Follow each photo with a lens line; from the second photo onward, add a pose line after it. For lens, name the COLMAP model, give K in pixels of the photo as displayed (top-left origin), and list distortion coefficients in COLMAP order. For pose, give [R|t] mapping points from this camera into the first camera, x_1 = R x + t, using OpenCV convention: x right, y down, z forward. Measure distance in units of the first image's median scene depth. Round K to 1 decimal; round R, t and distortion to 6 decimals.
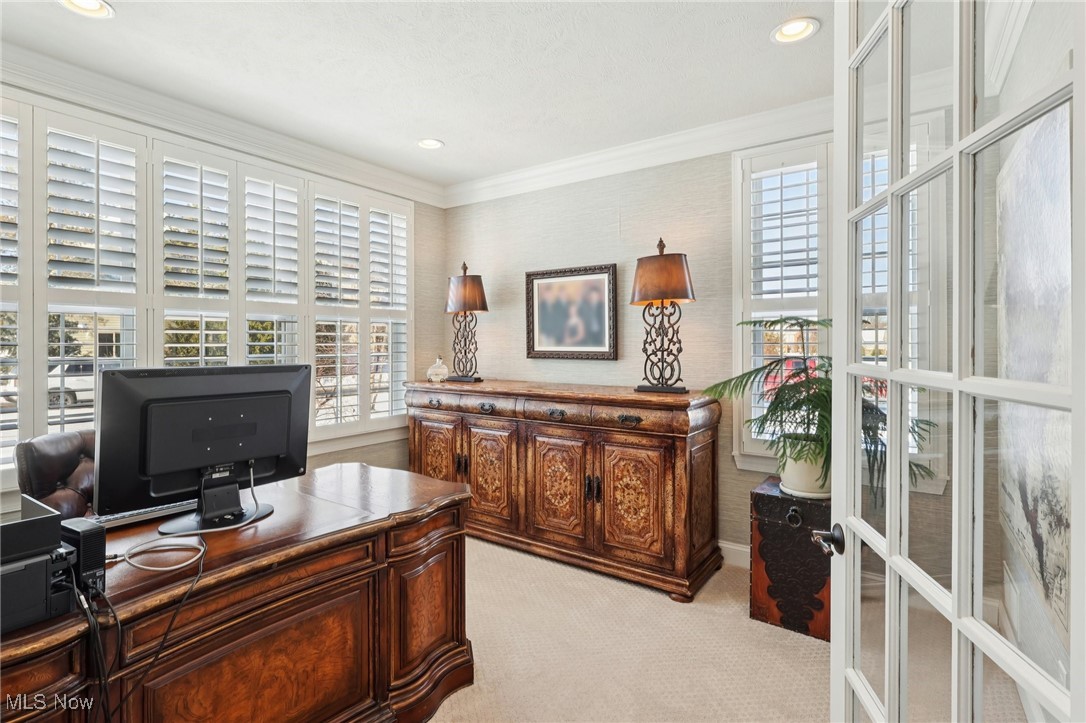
lens RADIAL K [[528.8, 0, 541.9], [0, 528.8, 354.8], [0, 0, 1]] dist [-0.005007, 0.002724]
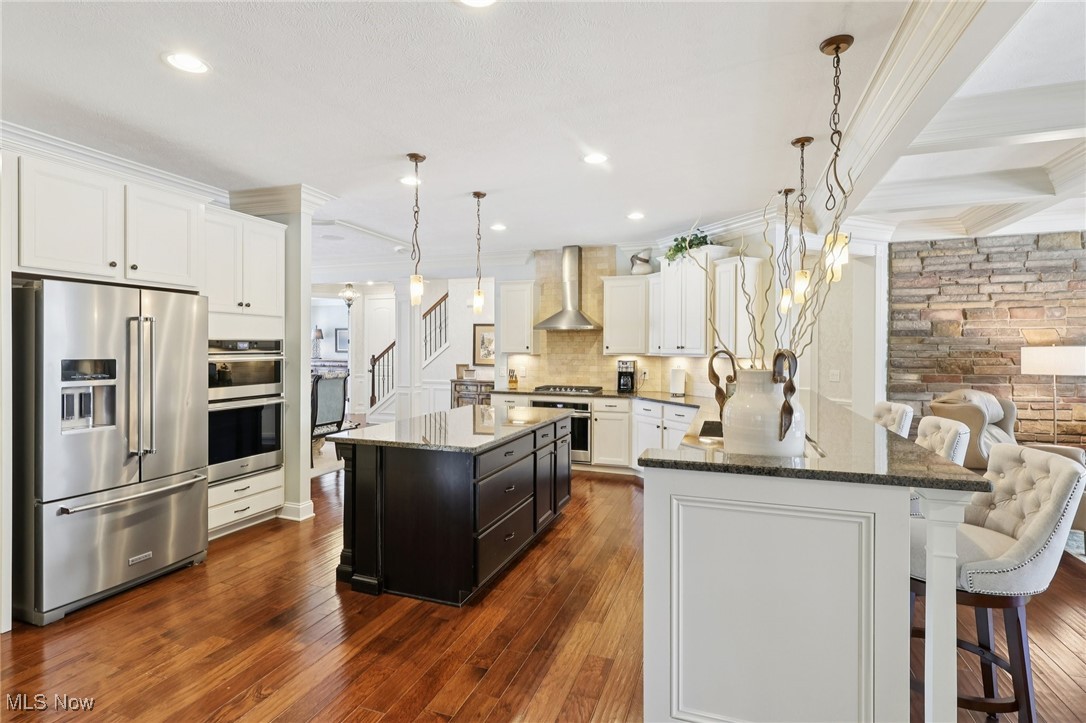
lens RADIAL K [[528.8, 0, 543.0], [0, 528.8, 353.1], [0, 0, 1]] dist [-0.005007, 0.002724]
pose [[0.967273, 0.001471, 0.253733, 0.430213], [-0.001591, 0.999999, 0.000268, 0.009226], [-0.253732, -0.000663, 0.967274, -2.854488]]
